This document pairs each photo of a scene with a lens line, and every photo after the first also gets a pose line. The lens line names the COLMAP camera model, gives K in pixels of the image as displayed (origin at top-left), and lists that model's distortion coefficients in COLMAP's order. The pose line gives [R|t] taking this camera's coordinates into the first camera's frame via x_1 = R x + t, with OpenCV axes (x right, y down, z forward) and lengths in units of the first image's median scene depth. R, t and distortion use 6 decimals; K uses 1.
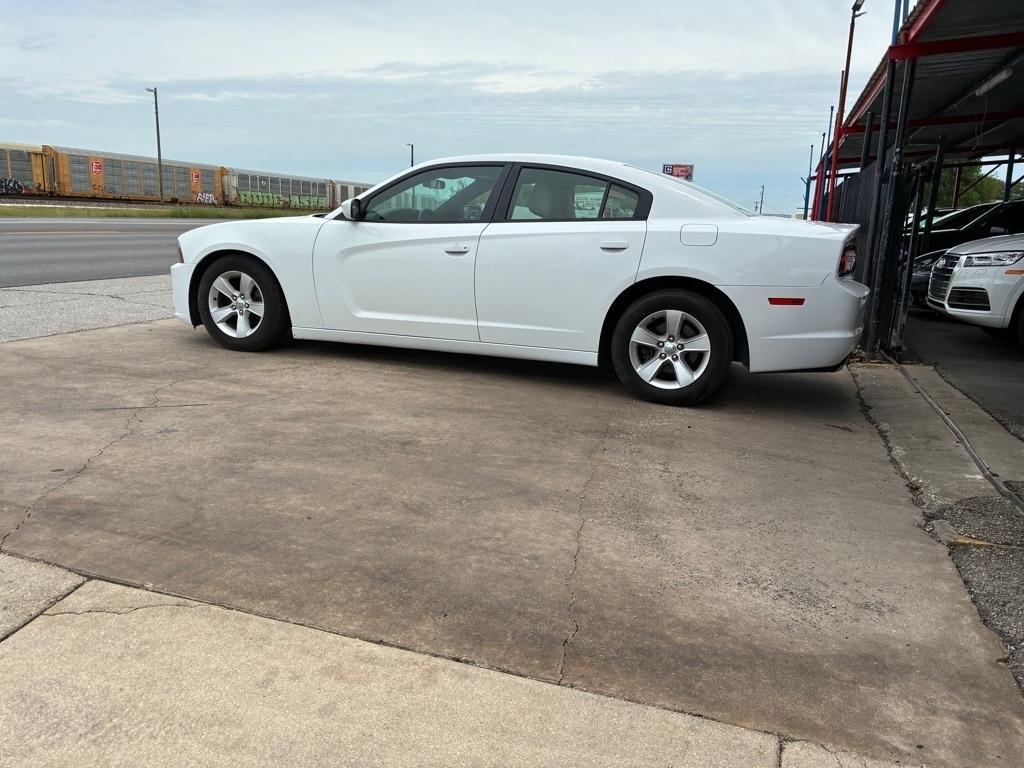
lens RADIAL K [[774.7, 0, 522.6], [0, 774.7, 397.8], [0, 0, 1]] dist [0.052167, -0.069232]
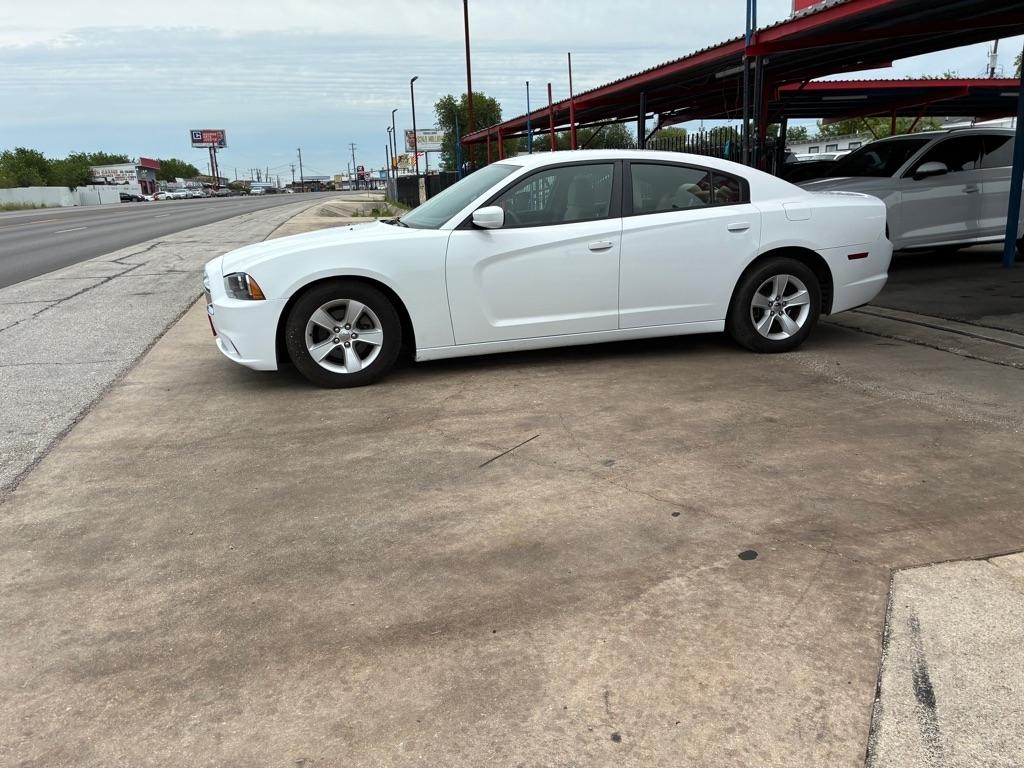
lens RADIAL K [[774.7, 0, 529.3], [0, 774.7, 387.5], [0, 0, 1]] dist [0.052167, -0.069232]
pose [[0.835639, -0.207326, 0.508648, -0.792581], [0.190565, 0.977941, 0.085539, -0.119497], [-0.515162, 0.025451, 0.856715, 0.162788]]
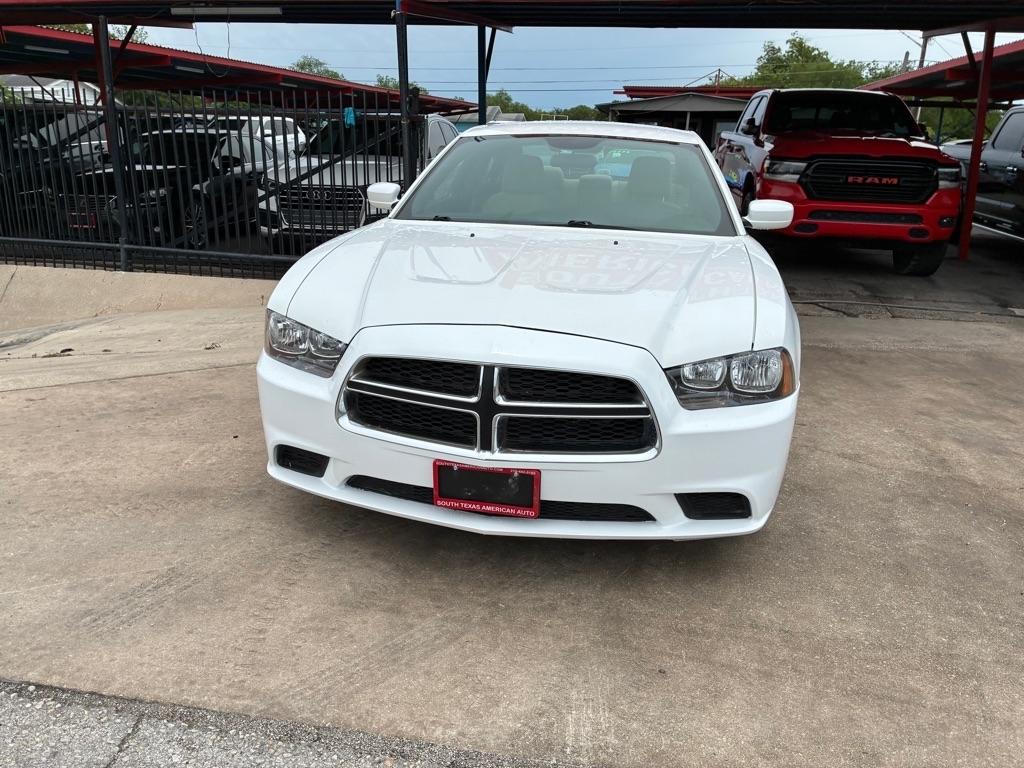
lens RADIAL K [[774.7, 0, 498.0], [0, 774.7, 383.9], [0, 0, 1]] dist [0.052167, -0.069232]
pose [[-0.132582, -0.333557, 0.933360, -1.006092], [0.192496, 0.915079, 0.354367, -0.445878], [-0.972300, 0.226651, -0.057114, 1.459100]]
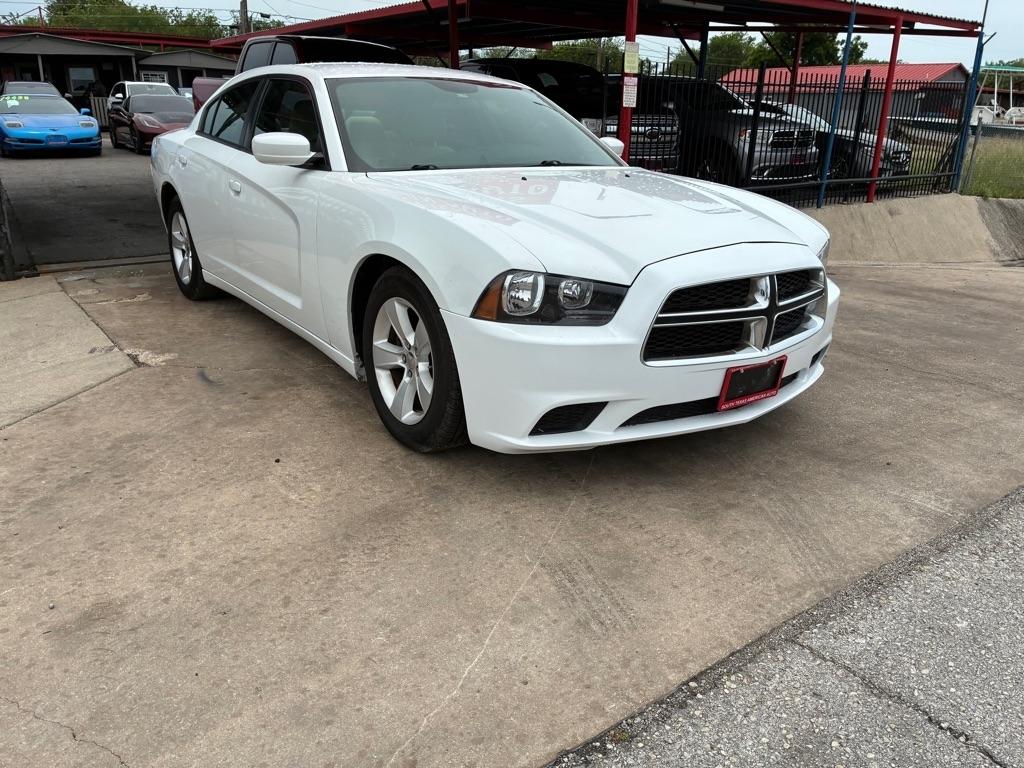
lens RADIAL K [[774.7, 0, 512.3], [0, 774.7, 393.1], [0, 0, 1]] dist [0.052167, -0.069232]
pose [[-0.809948, -0.252448, 0.529390, -0.731635], [0.079129, 0.847336, 0.525129, -0.528674], [-0.581139, 0.467217, -0.666323, 1.958344]]
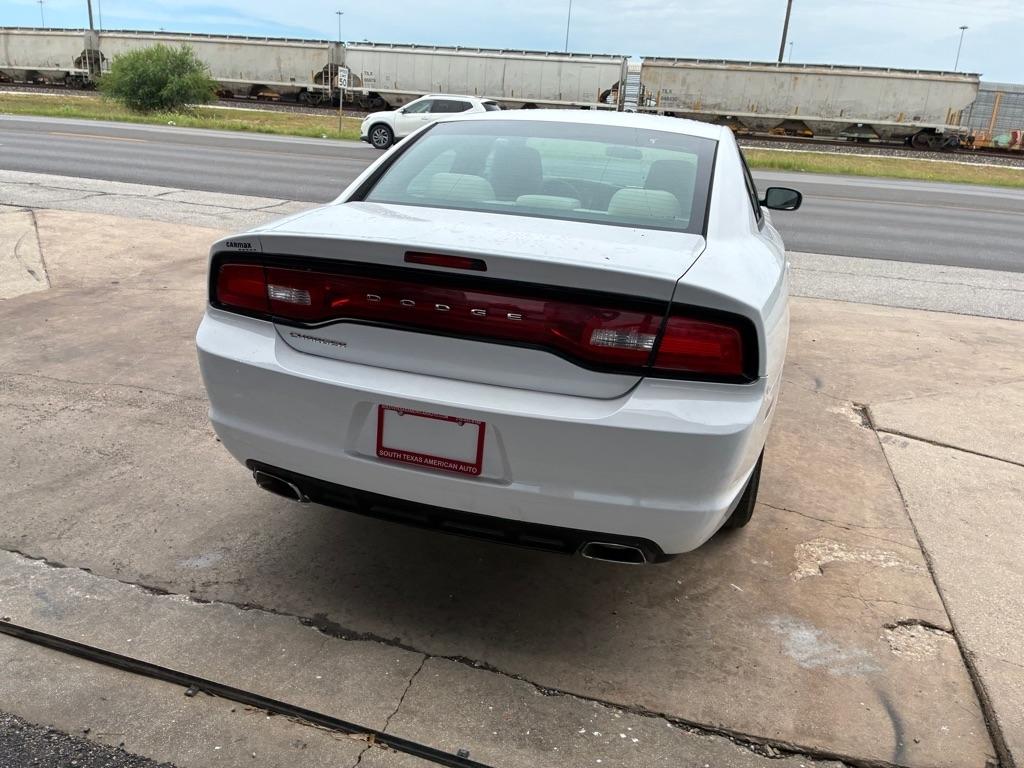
lens RADIAL K [[784.2, 0, 504.8], [0, 784.2, 392.8], [0, 0, 1]] dist [0.058756, -0.084668]
pose [[0.026471, 0.294639, -0.955242, 0.930421], [-0.285780, 0.917927, 0.275210, -0.300086], [0.957929, 0.265704, 0.108501, 1.097391]]
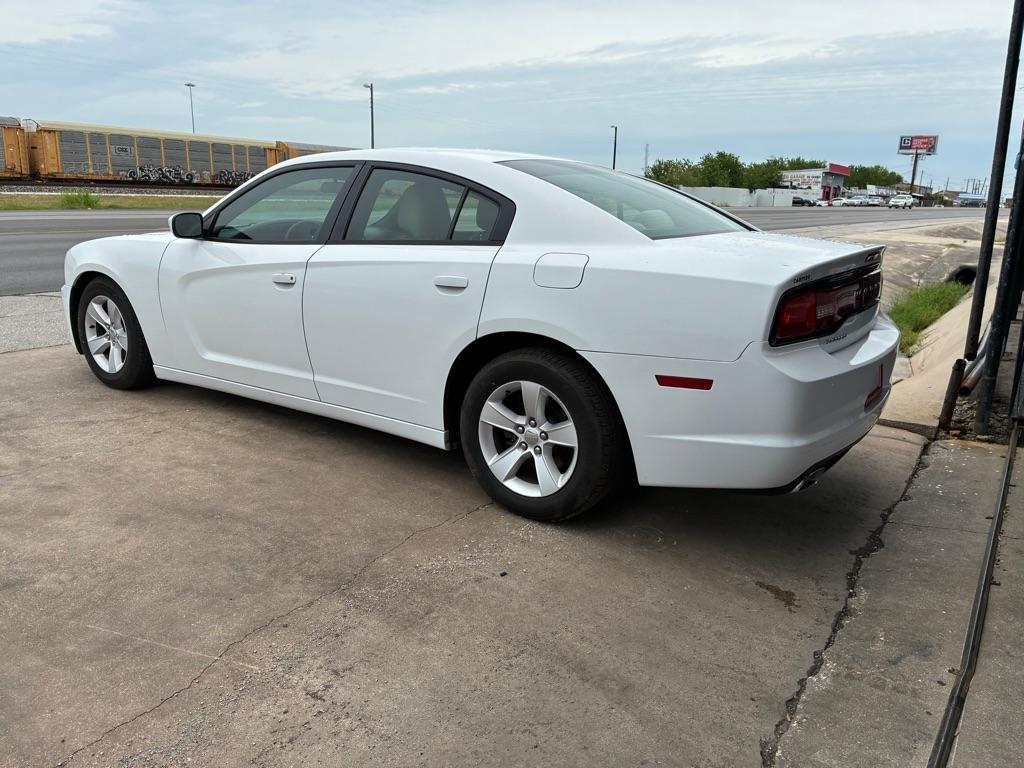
lens RADIAL K [[774.7, 0, 505.2], [0, 774.7, 397.9], [0, 0, 1]] dist [0.052167, -0.069232]
pose [[0.959978, 0.054860, -0.274651, 0.355913], [-0.049040, 0.998404, 0.028019, -0.116389], [0.275750, -0.013428, 0.961136, 0.357354]]
